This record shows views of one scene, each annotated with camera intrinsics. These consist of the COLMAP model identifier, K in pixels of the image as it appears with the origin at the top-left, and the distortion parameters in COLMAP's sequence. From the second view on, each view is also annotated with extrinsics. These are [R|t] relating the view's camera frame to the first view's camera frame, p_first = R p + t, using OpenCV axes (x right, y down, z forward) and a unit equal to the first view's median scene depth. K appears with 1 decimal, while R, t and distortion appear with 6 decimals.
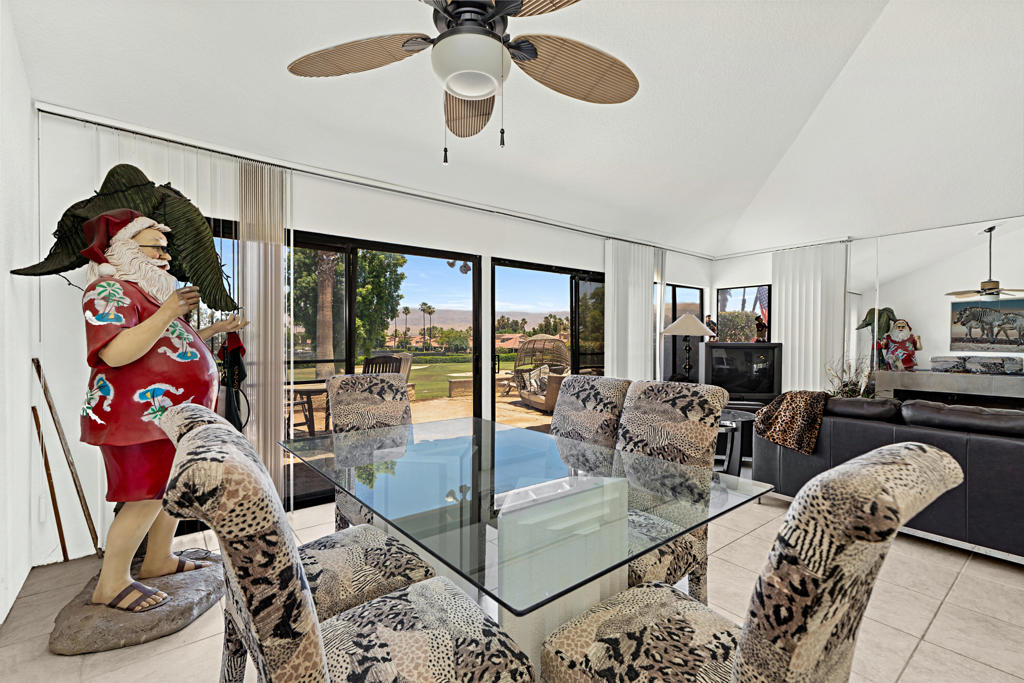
lens RADIAL K [[457.1, 0, 536.4], [0, 457.1, 344.5], [0, 0, 1]] dist [0.000237, 0.000253]
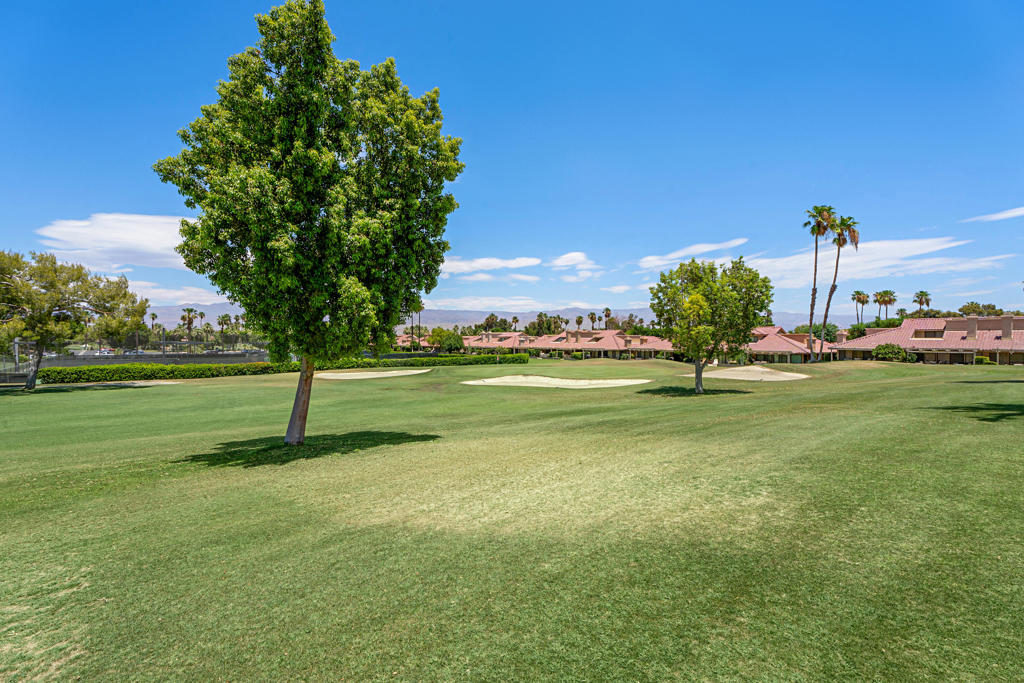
lens RADIAL K [[454.6, 0, 510.4], [0, 454.6, 338.6], [0, 0, 1]] dist [-0.002396, 0.000010]
pose [[0.999895, 0.001558, -0.014402, -1.432106], [-0.001735, 0.999923, -0.012293, 0.009548], [0.014382, 0.012317, 0.999821, 3.355361]]
